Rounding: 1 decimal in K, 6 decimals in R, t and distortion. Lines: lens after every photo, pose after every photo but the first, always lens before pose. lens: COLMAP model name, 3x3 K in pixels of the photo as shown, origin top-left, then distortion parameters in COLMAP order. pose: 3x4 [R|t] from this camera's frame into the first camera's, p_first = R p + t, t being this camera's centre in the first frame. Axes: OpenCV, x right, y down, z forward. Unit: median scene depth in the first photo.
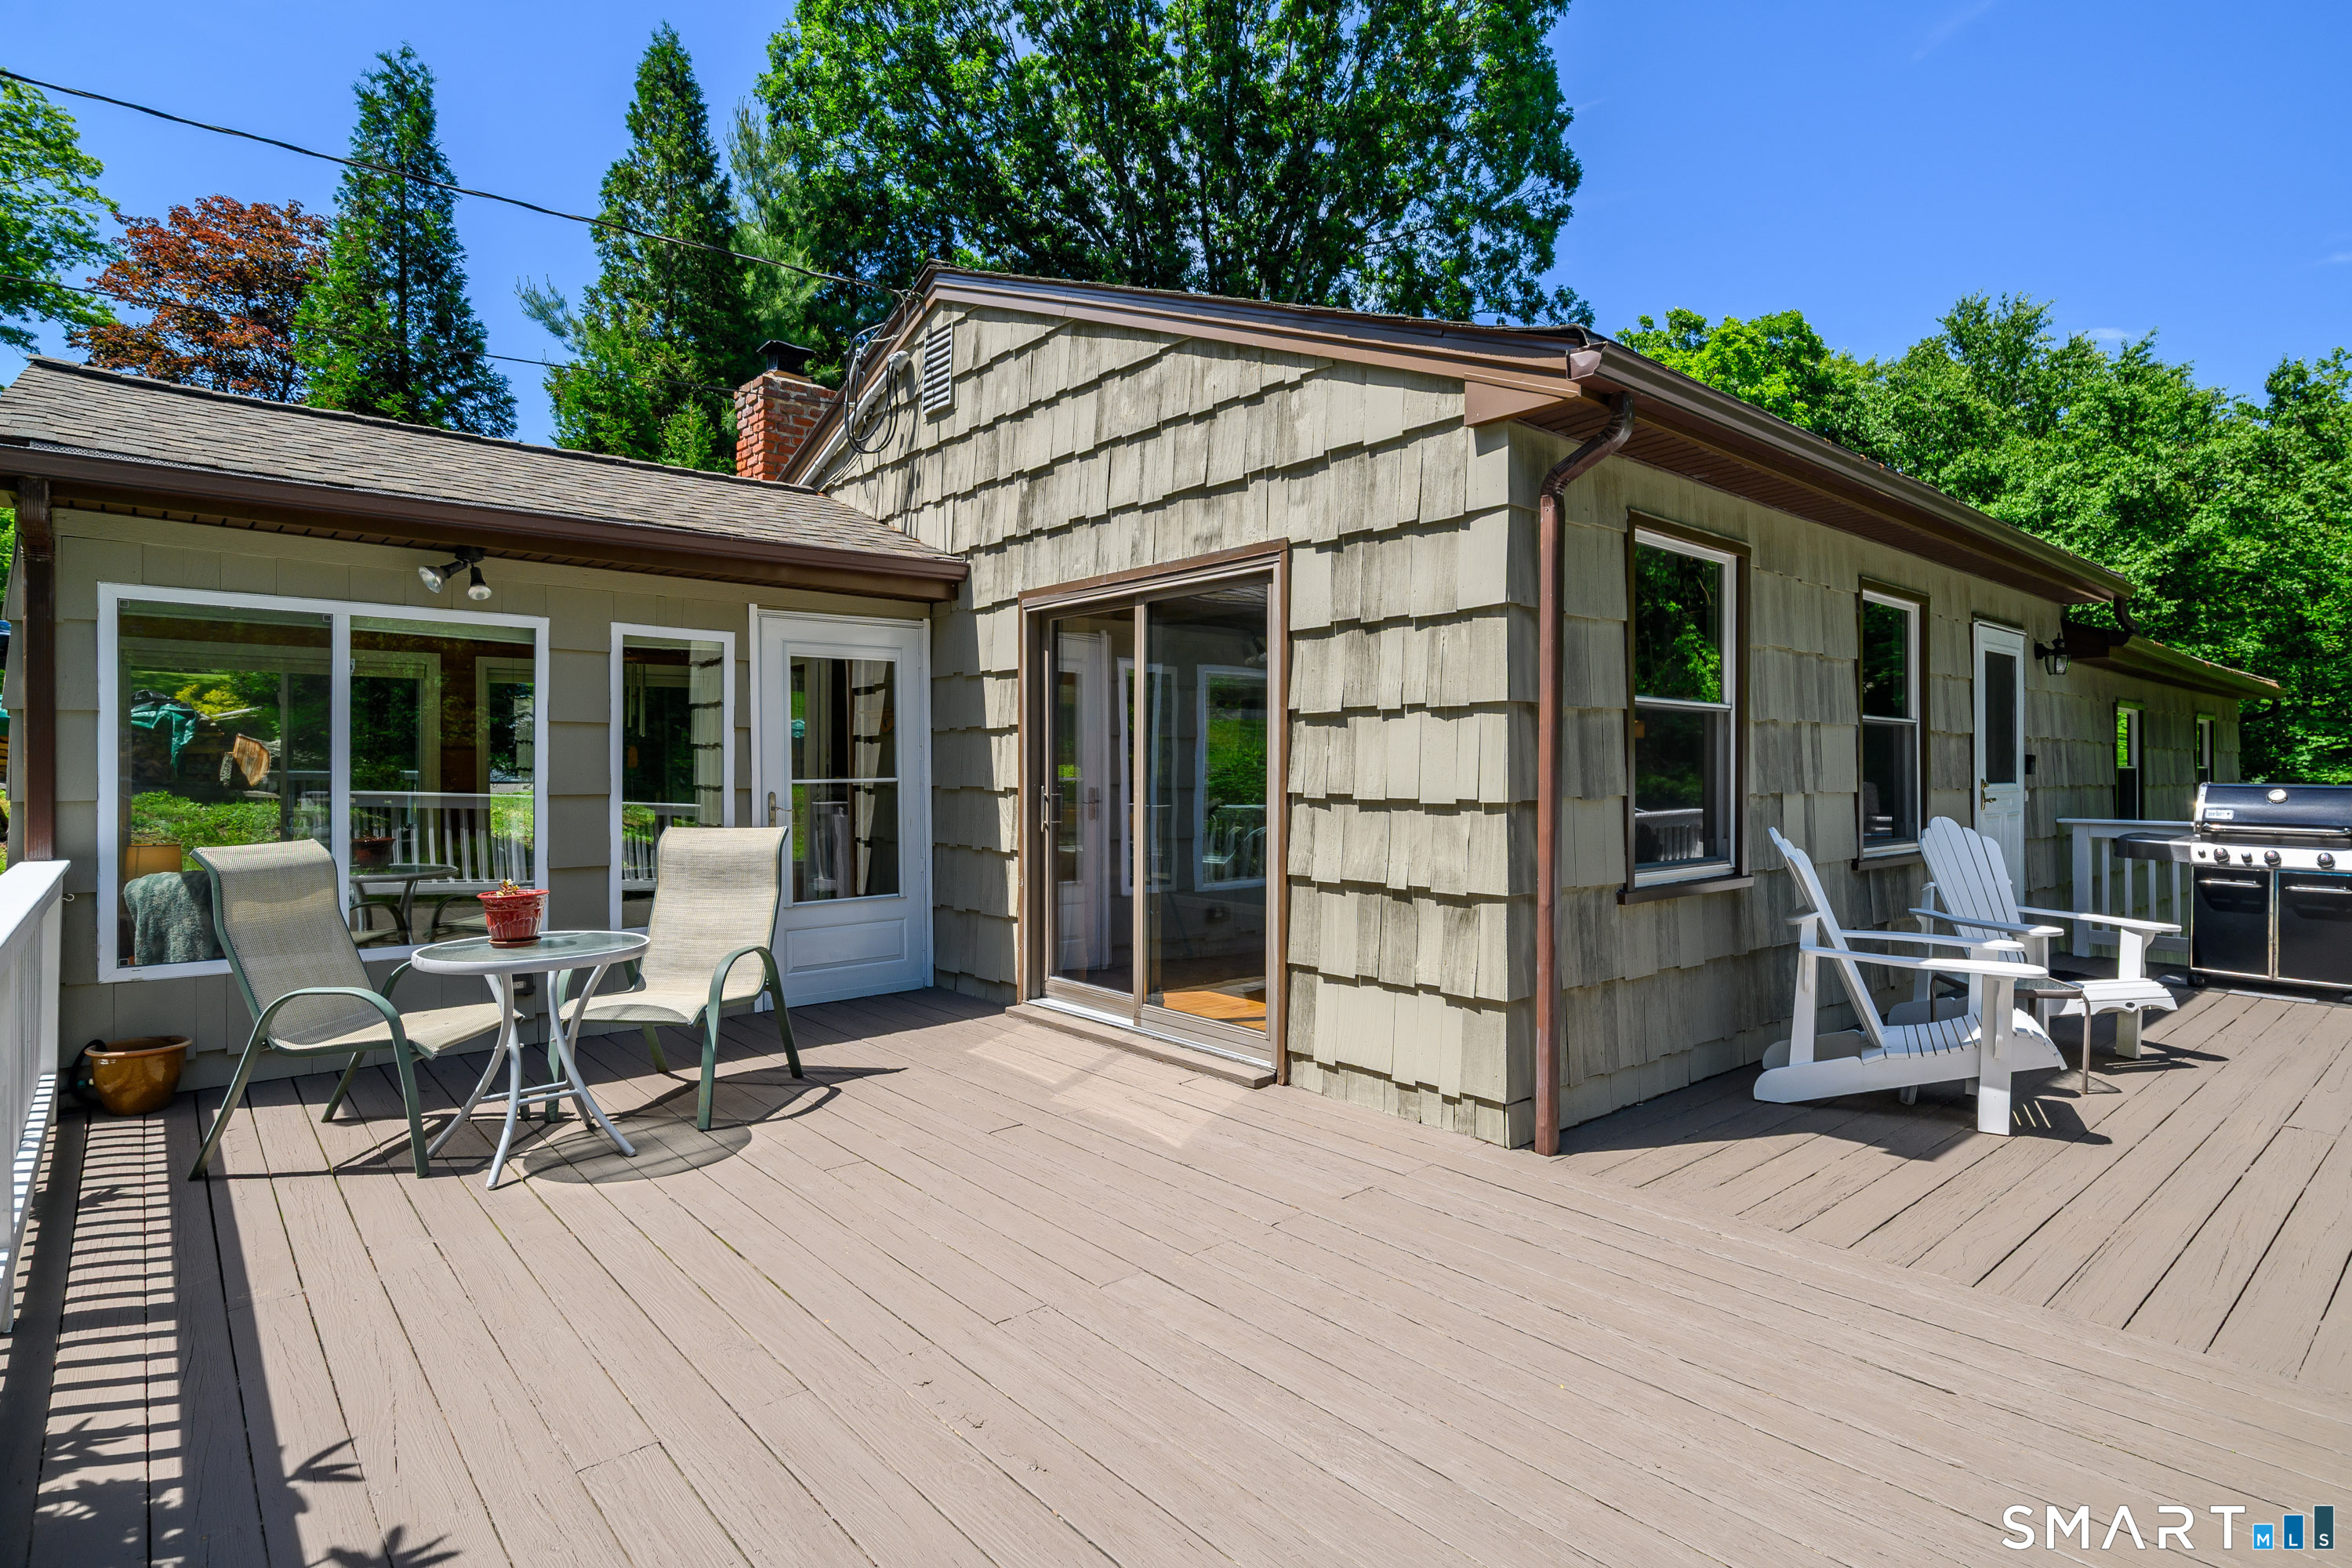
lens RADIAL K [[1216.6, 0, 1169.8], [0, 1216.6, 776.6], [0, 0, 1]] dist [-0.008373, 0.000435]
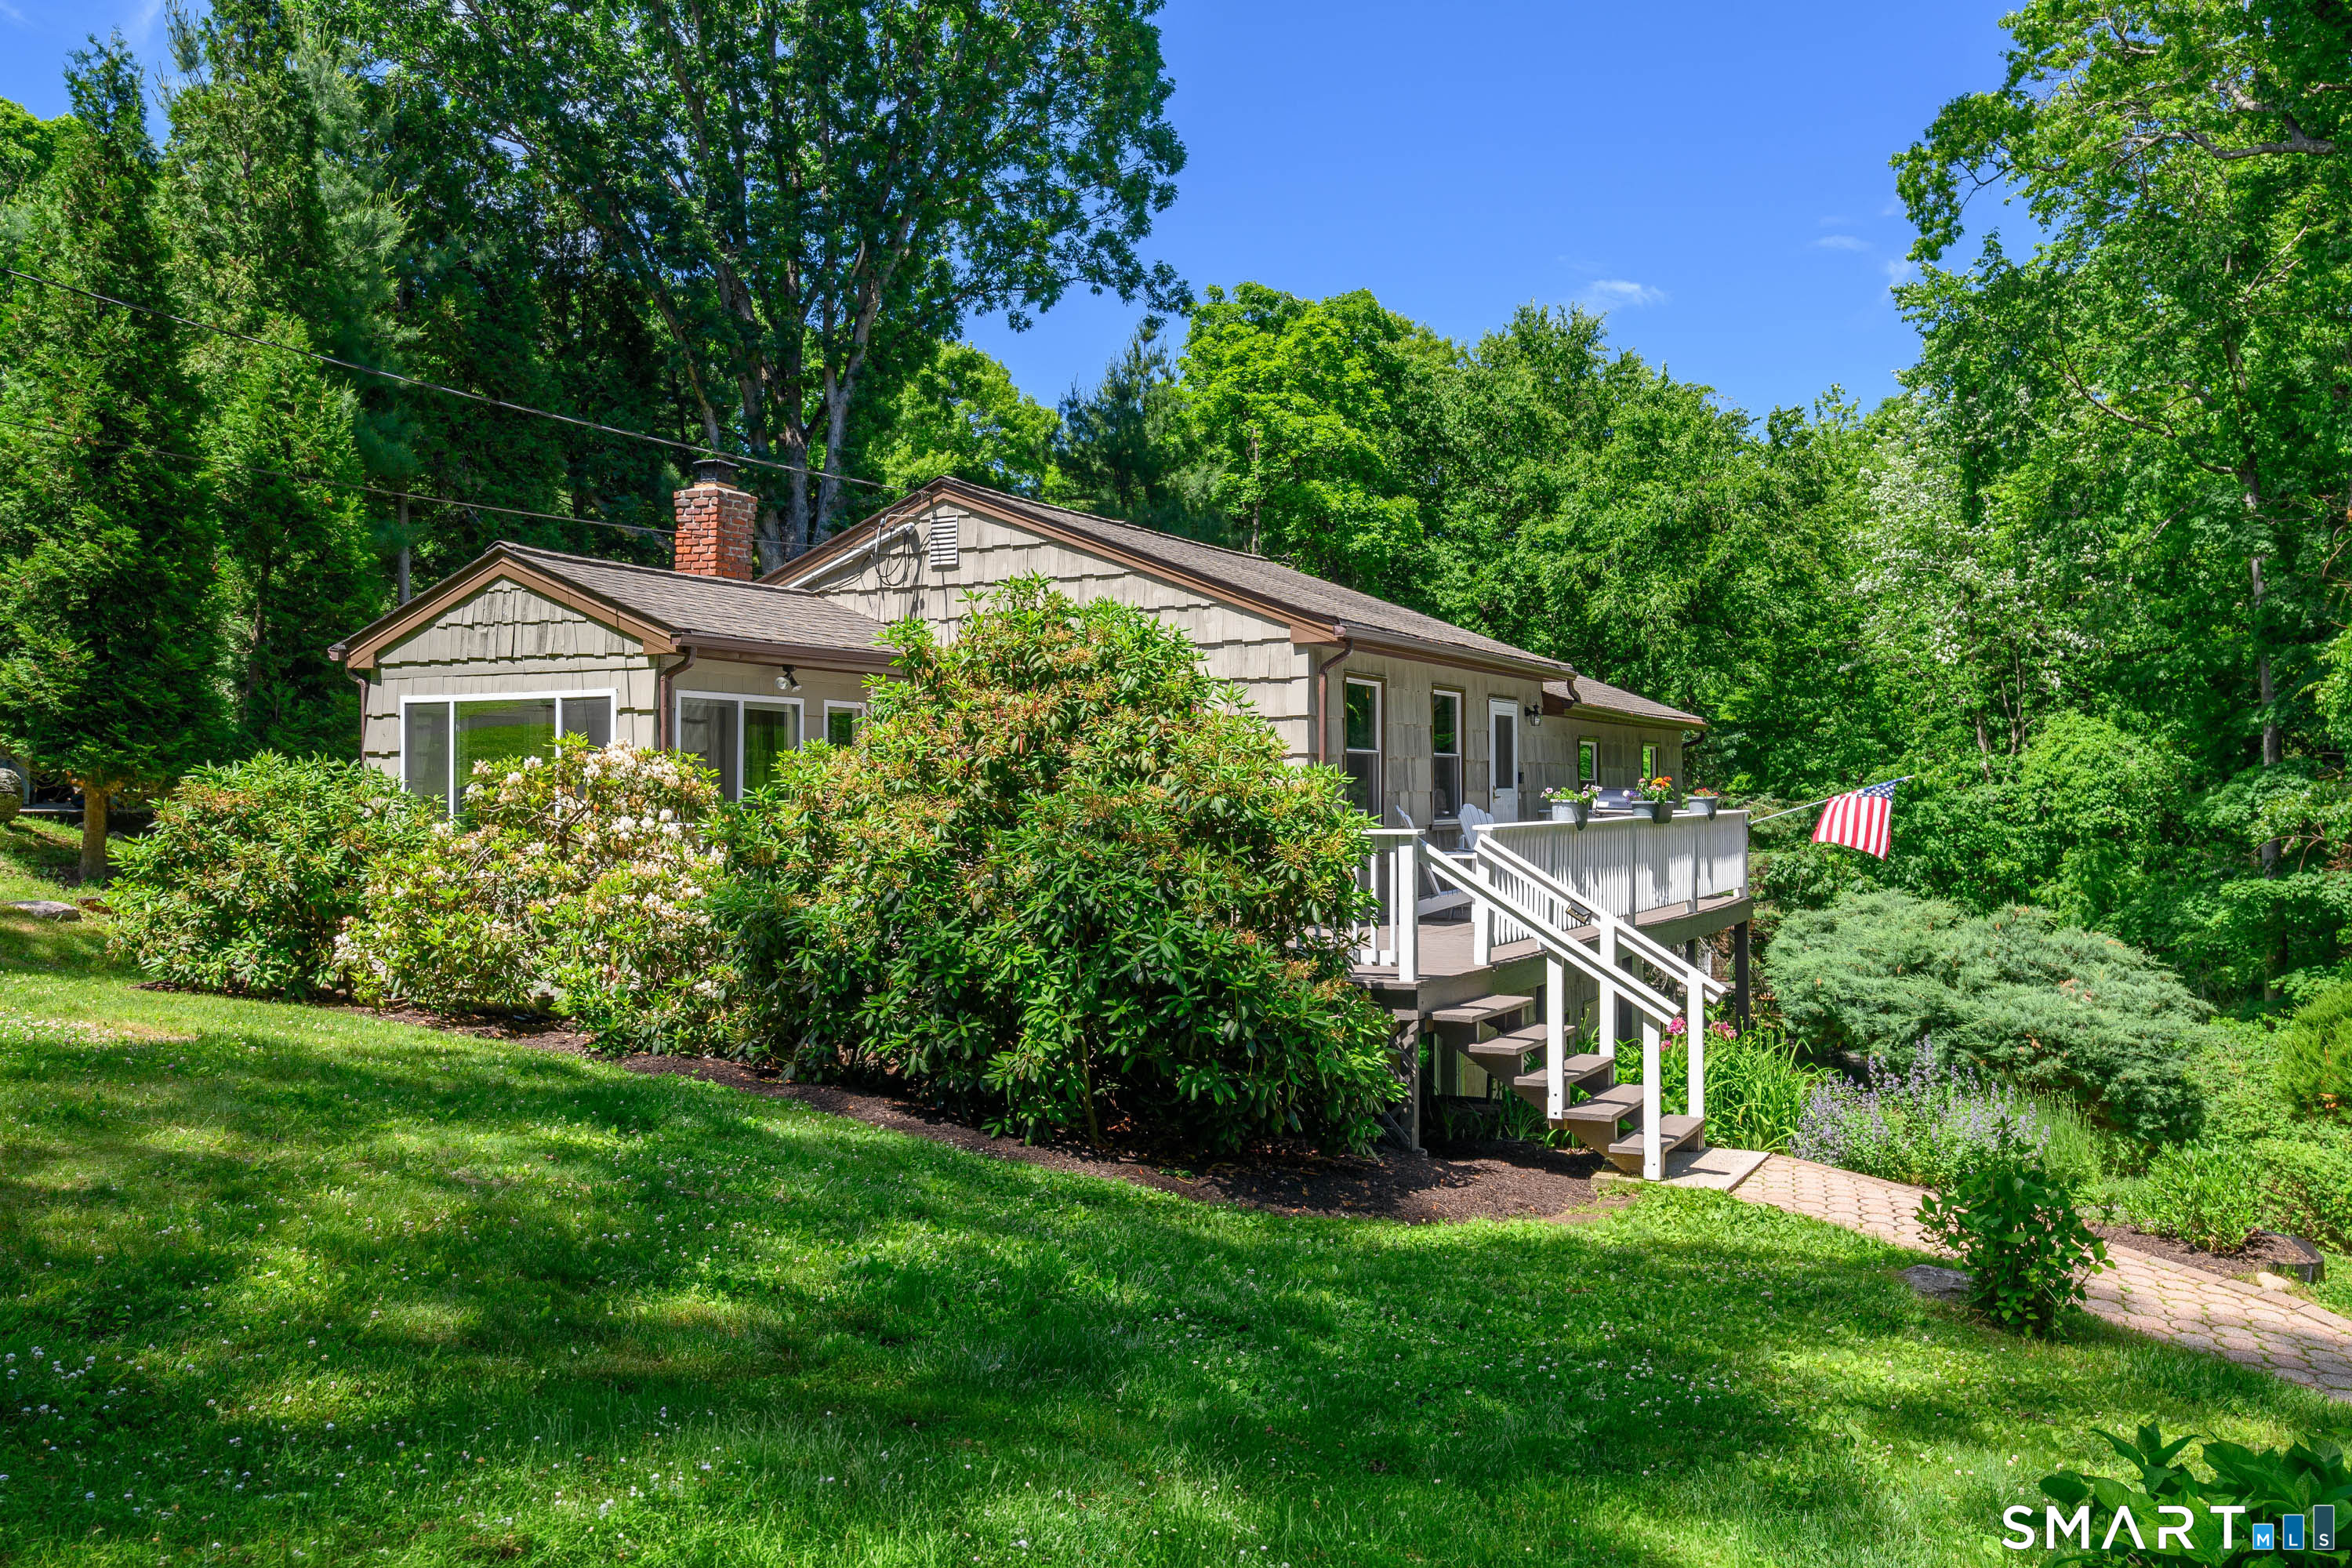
lens RADIAL K [[1884.2, 0, 1165.0], [0, 1884.2, 797.7], [0, 0, 1]] dist [0.014103, -0.016492]
pose [[0.931806, -0.003565, 0.362939, -0.837198], [0.002707, 0.999992, 0.002873, 0.009567], [-0.362946, -0.001695, 0.931809, -1.497150]]
